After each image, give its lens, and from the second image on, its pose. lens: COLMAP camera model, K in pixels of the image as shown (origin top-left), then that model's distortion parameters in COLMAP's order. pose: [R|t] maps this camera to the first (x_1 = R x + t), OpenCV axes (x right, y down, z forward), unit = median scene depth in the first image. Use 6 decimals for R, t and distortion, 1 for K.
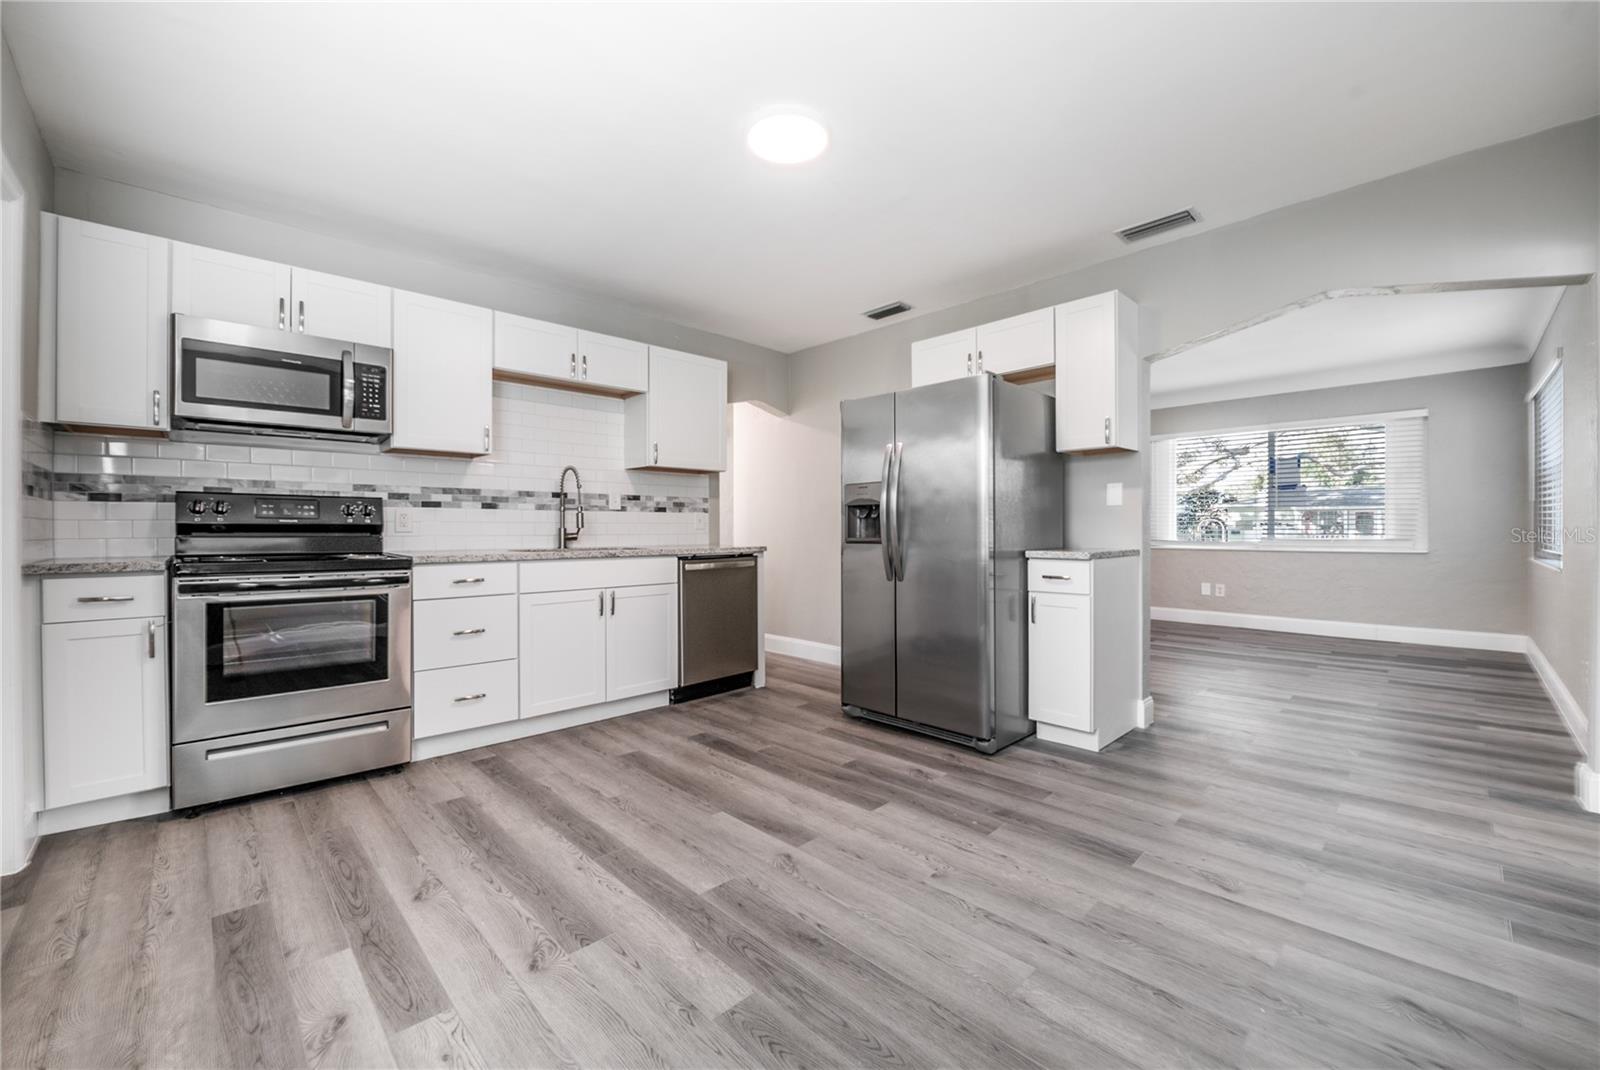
lens RADIAL K [[641.3, 0, 803.5], [0, 641.3, 531.3], [0, 0, 1]] dist [-0.010980, -0.000731]
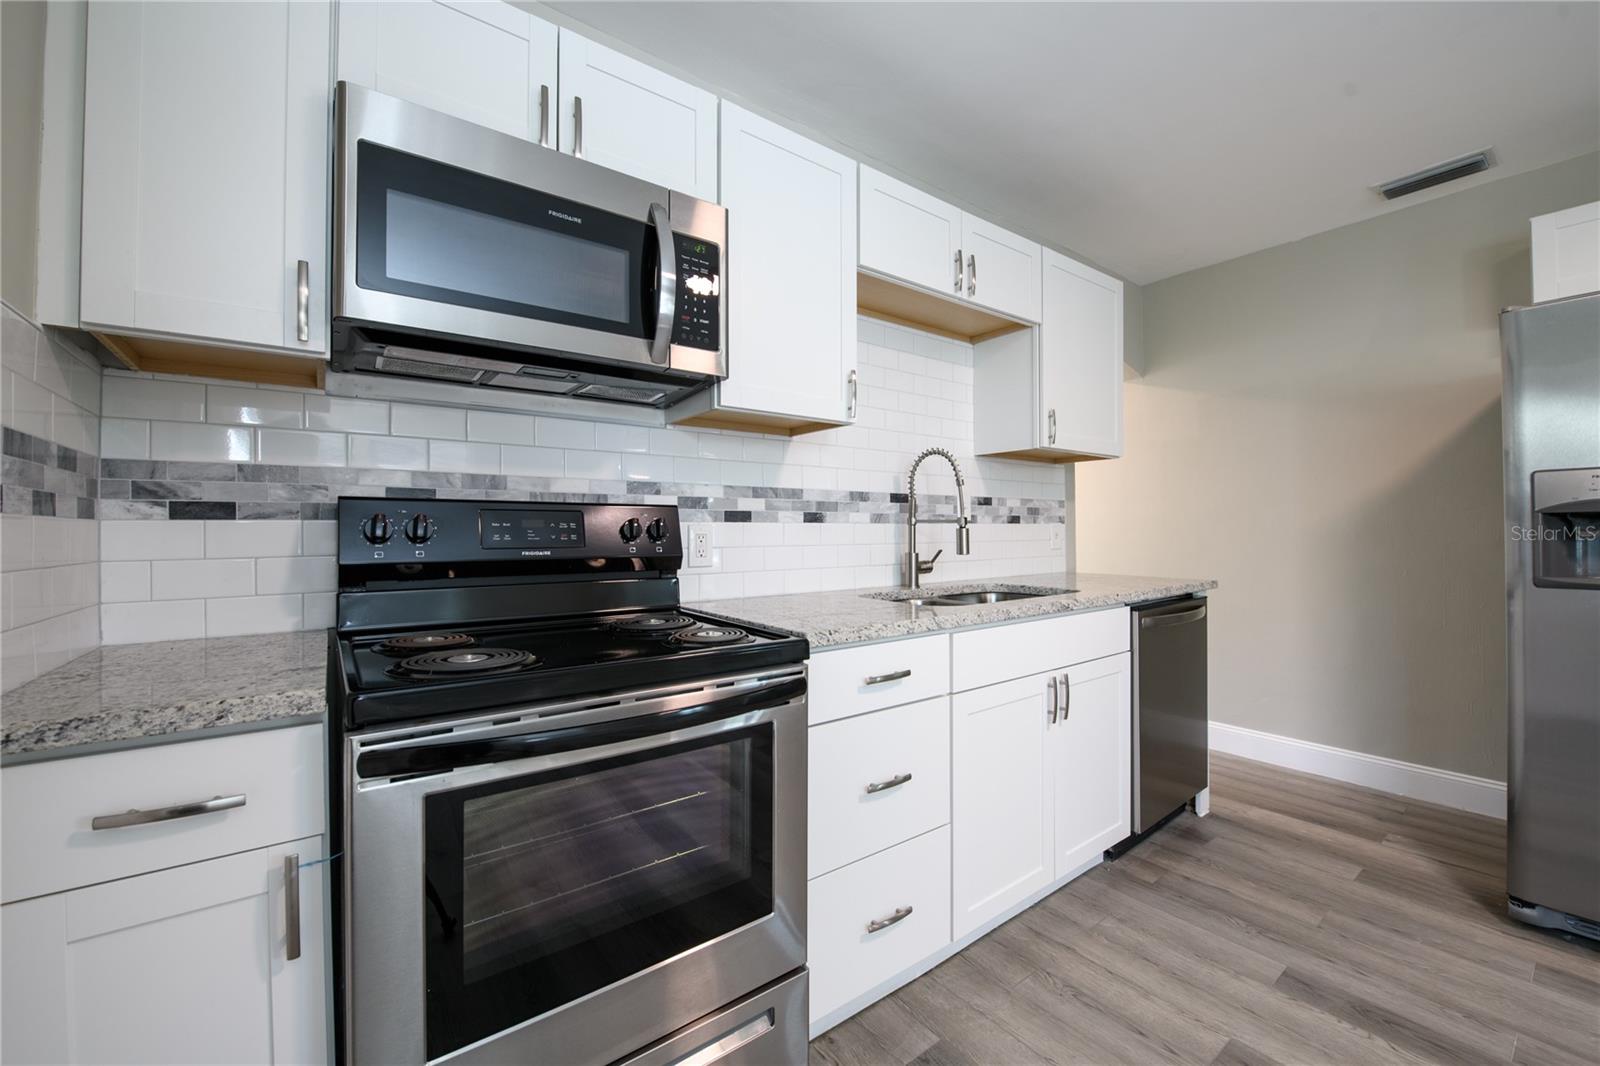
lens RADIAL K [[636.1, 0, 795.2], [0, 636.1, 527.0], [0, 0, 1]] dist [-0.011488, -0.000750]
pose [[0.991993, -0.005042, -0.126192, -0.538453], [0.003742, 0.999937, -0.010540, -0.031068], [0.126238, 0.009983, 0.991950, 0.522841]]
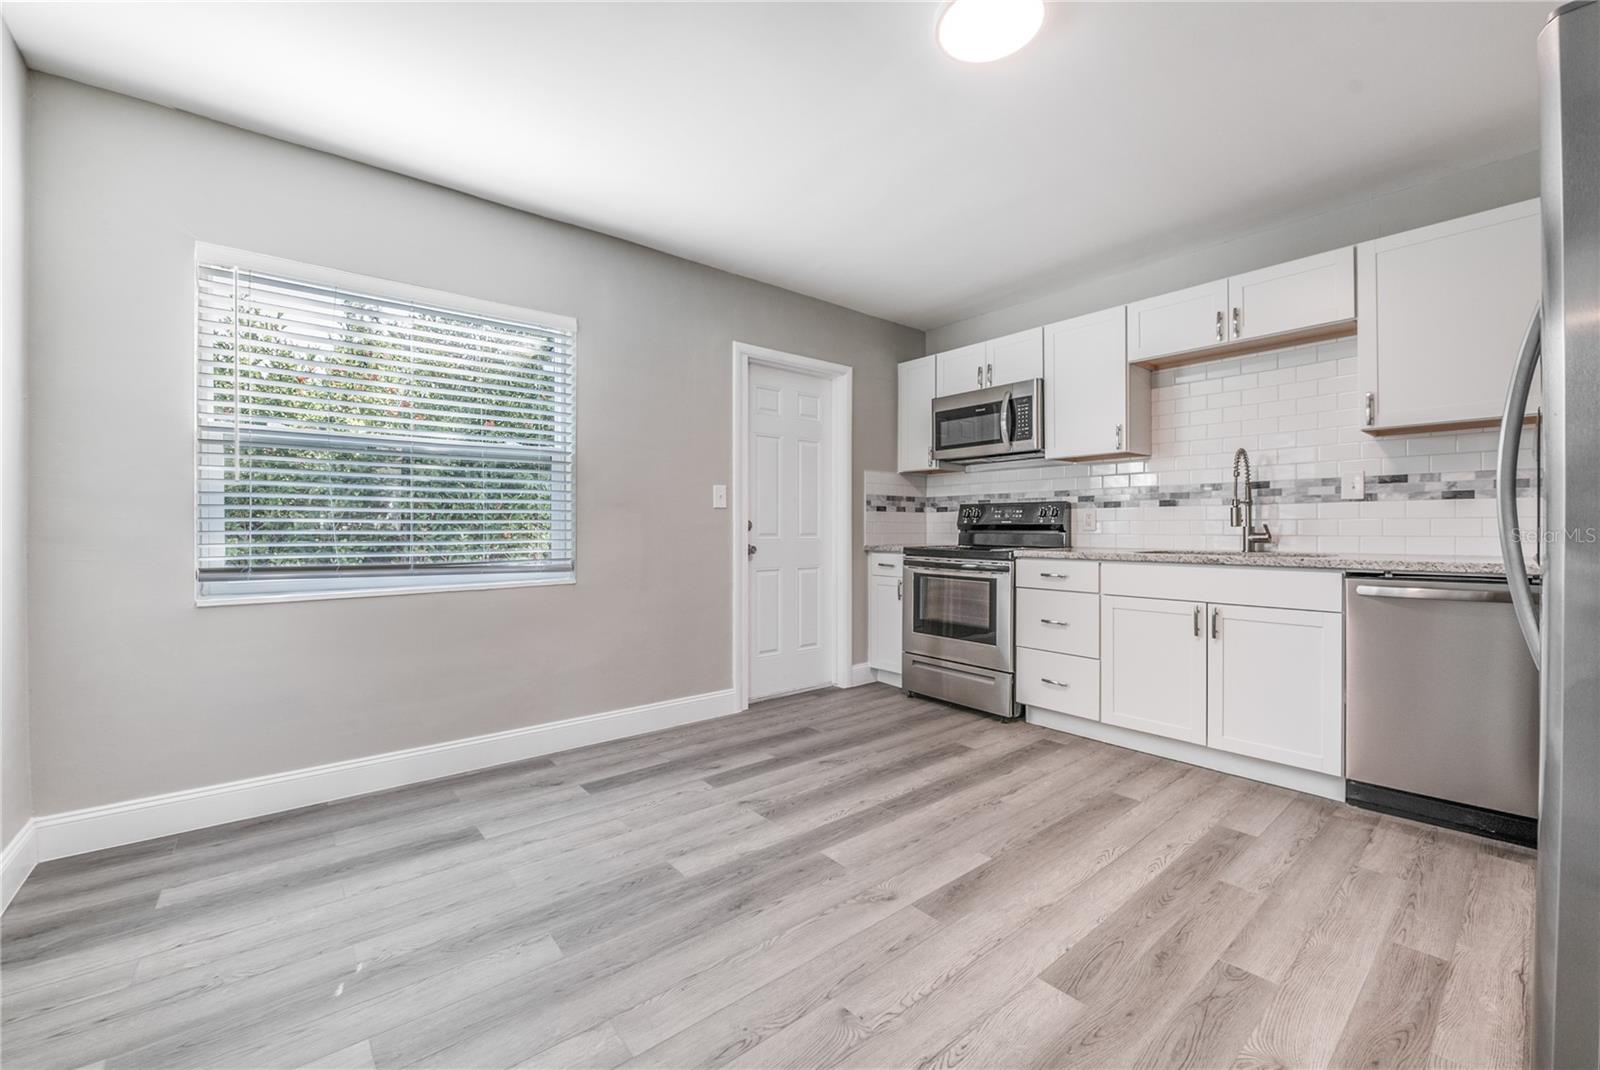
lens RADIAL K [[641.3, 0, 803.5], [0, 641.3, 531.3], [0, 0, 1]] dist [-0.010980, -0.000731]
pose [[-0.077698, 0.007097, -0.996952, 0.608191], [-0.001353, 0.999973, 0.007224, -0.005367], [0.996976, 0.001911, -0.077687, 0.665579]]
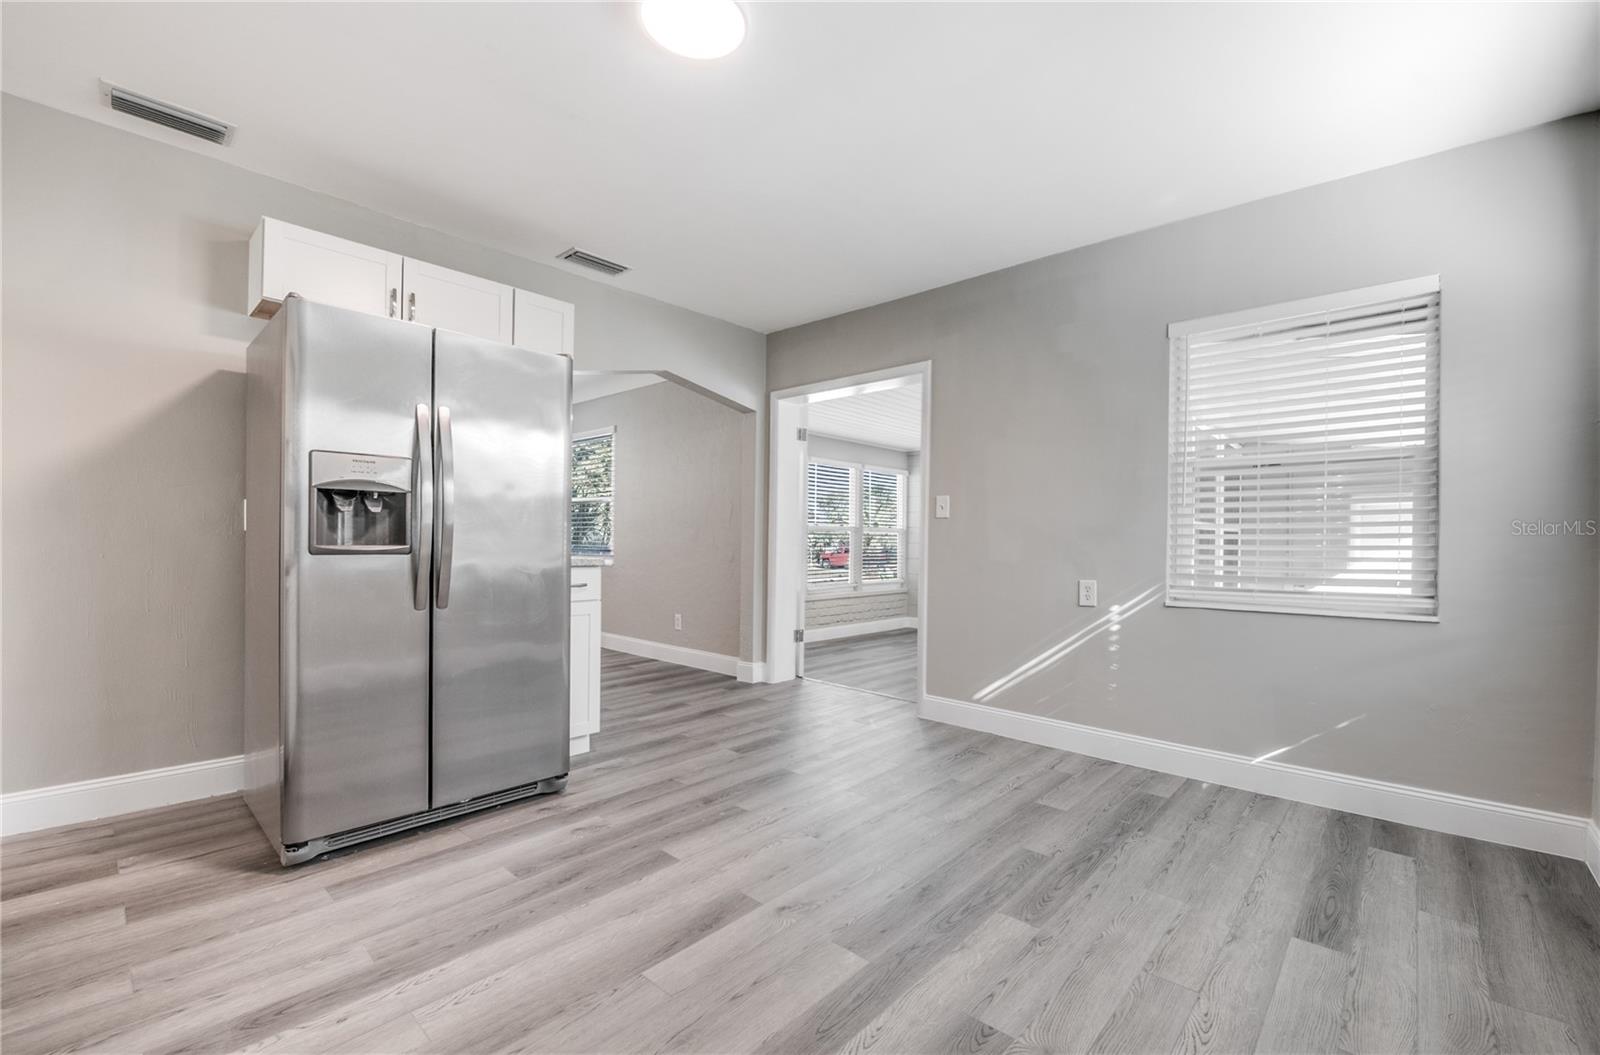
lens RADIAL K [[663.1, 0, 837.5], [0, 663.1, 546.4], [0, 0, 1]] dist [-0.001106, -0.006407]
pose [[-0.088693, -0.003950, 0.996051, -0.656705], [-0.011258, 0.999932, 0.002963, 0.005079], [-0.995995, -0.010951, -0.088732, 0.709960]]
